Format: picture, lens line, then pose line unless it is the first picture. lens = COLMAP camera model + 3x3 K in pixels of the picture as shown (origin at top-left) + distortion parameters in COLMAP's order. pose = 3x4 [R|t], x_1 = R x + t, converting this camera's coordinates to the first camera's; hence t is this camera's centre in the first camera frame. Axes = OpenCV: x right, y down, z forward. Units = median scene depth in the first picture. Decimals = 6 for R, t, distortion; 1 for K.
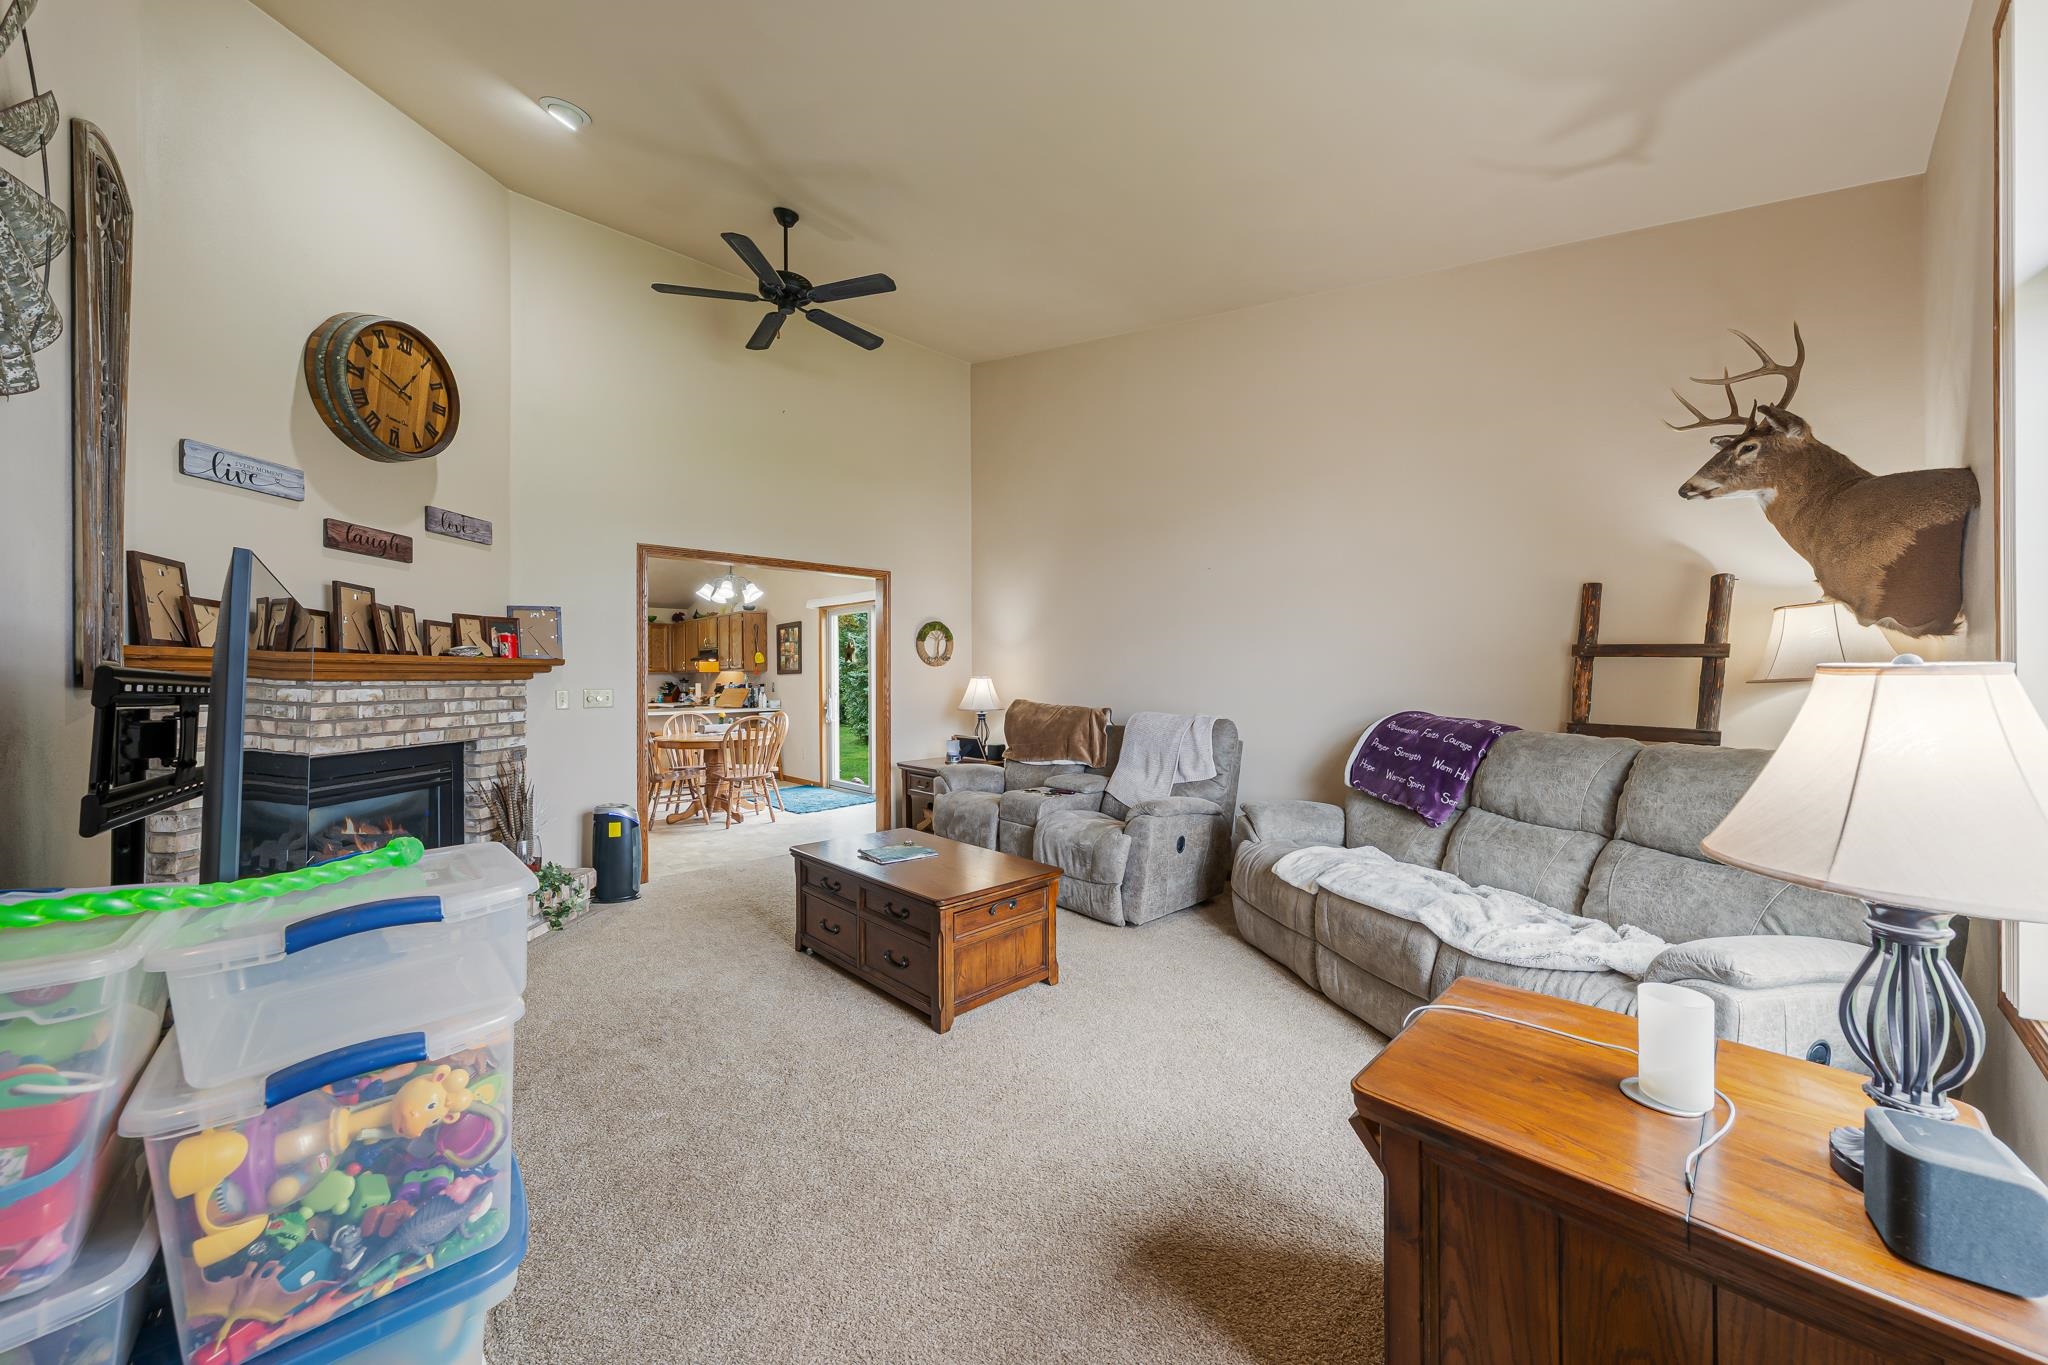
lens RADIAL K [[720.2, 0, 1022.3], [0, 720.2, 670.7], [0, 0, 1]] dist [0.000032, -0.000002]
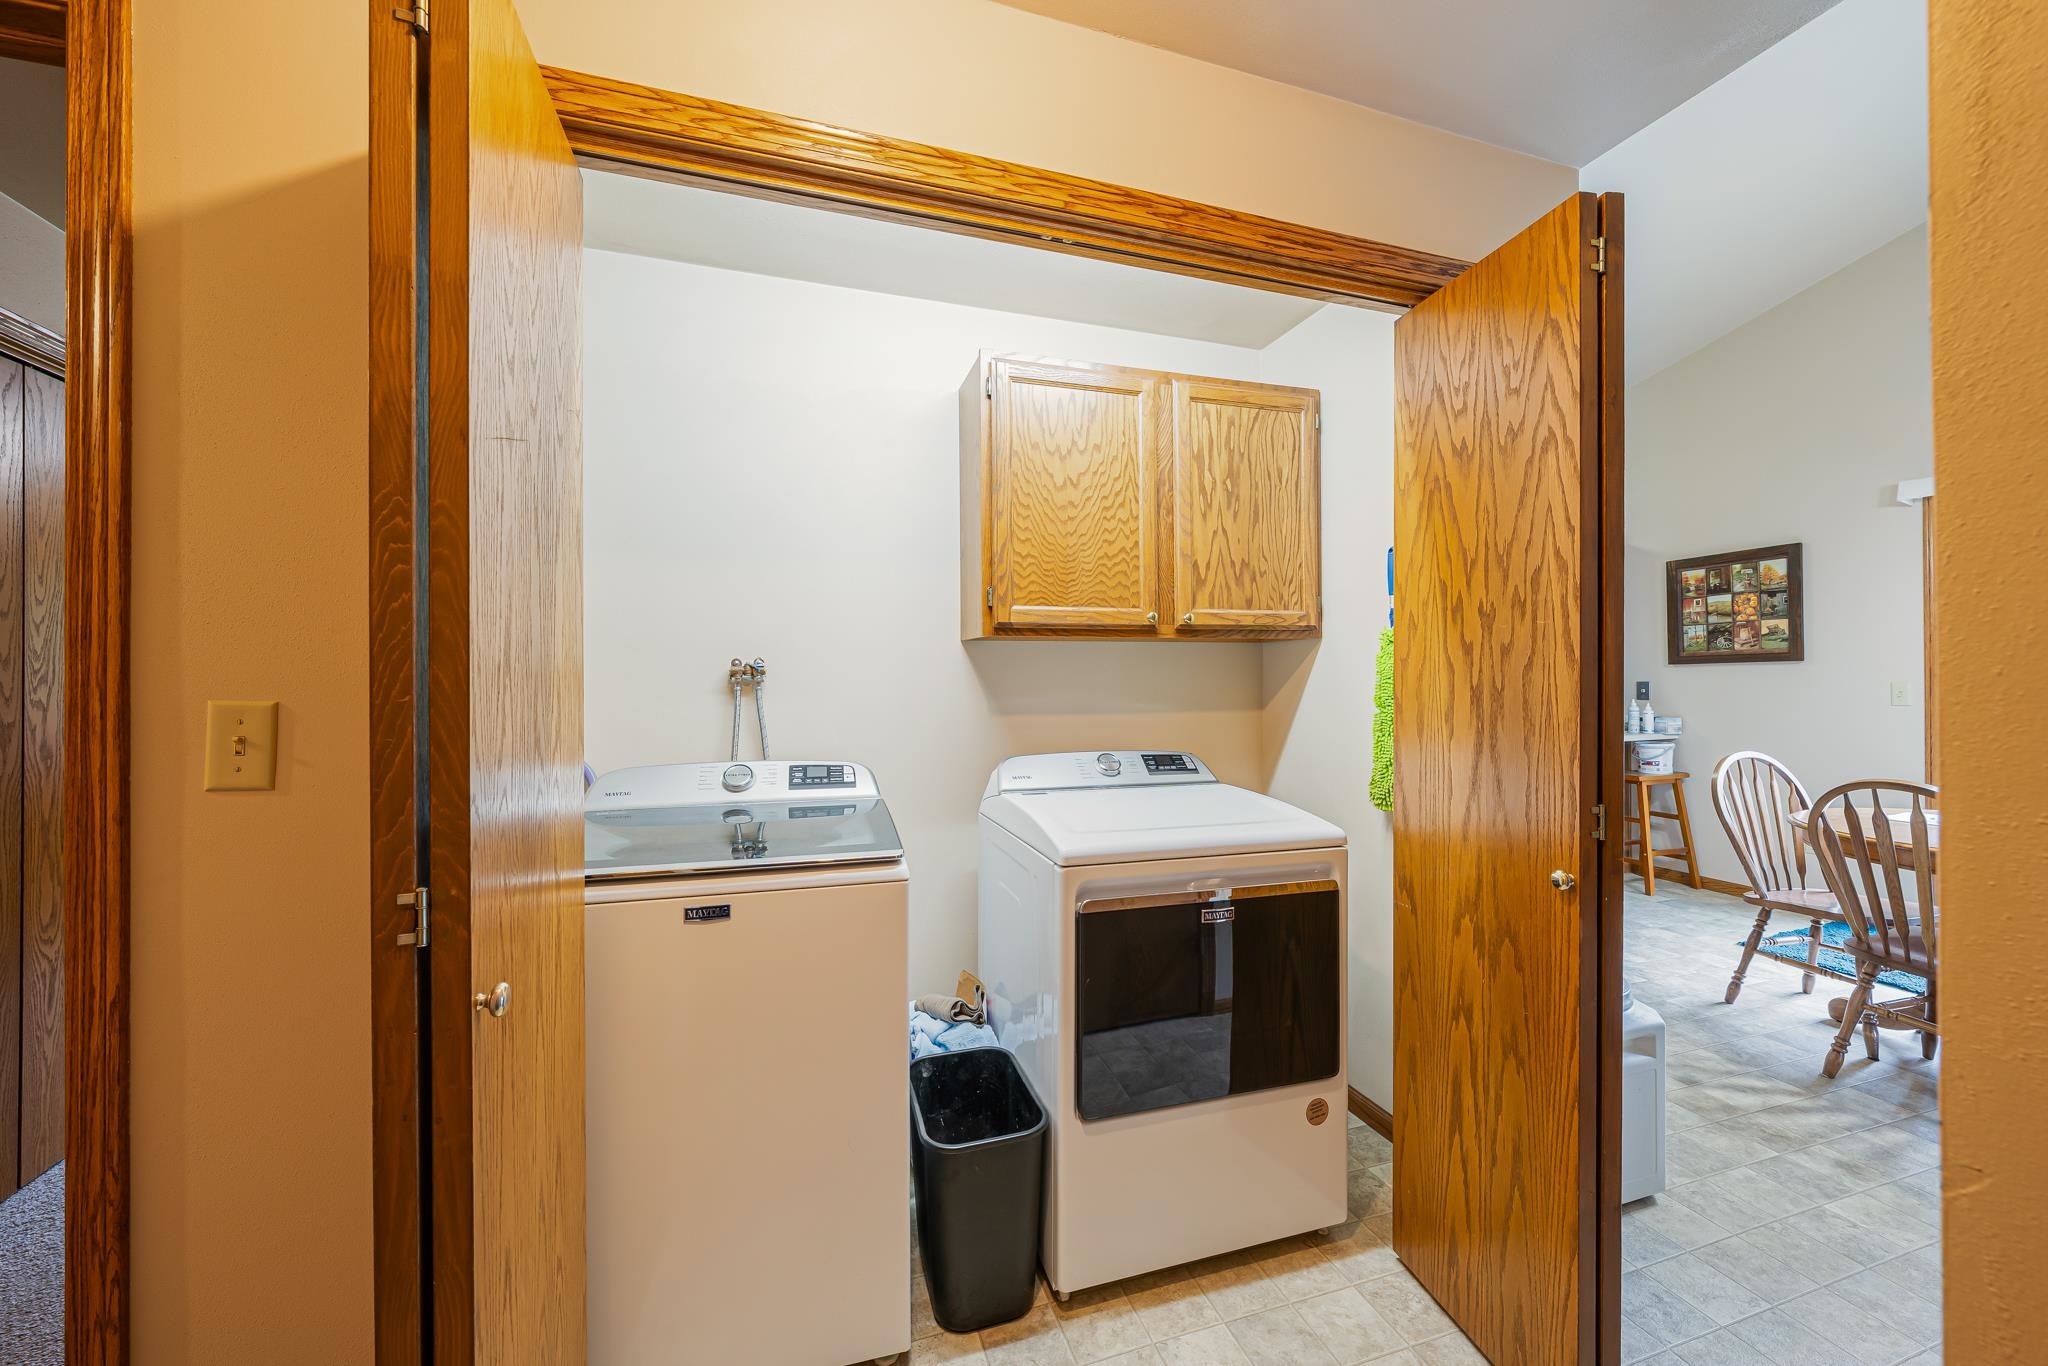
lens RADIAL K [[755.3, 0, 1027.8], [0, 755.3, 678.2], [0, 0, 1]] dist [-0.001084, -0.000040]
pose [[0.900233, 0.003989, -0.435390, -1.228875], [-0.000017, 0.999958, 0.009125, 0.024053], [0.435409, -0.008207, 0.900195, 0.867722]]
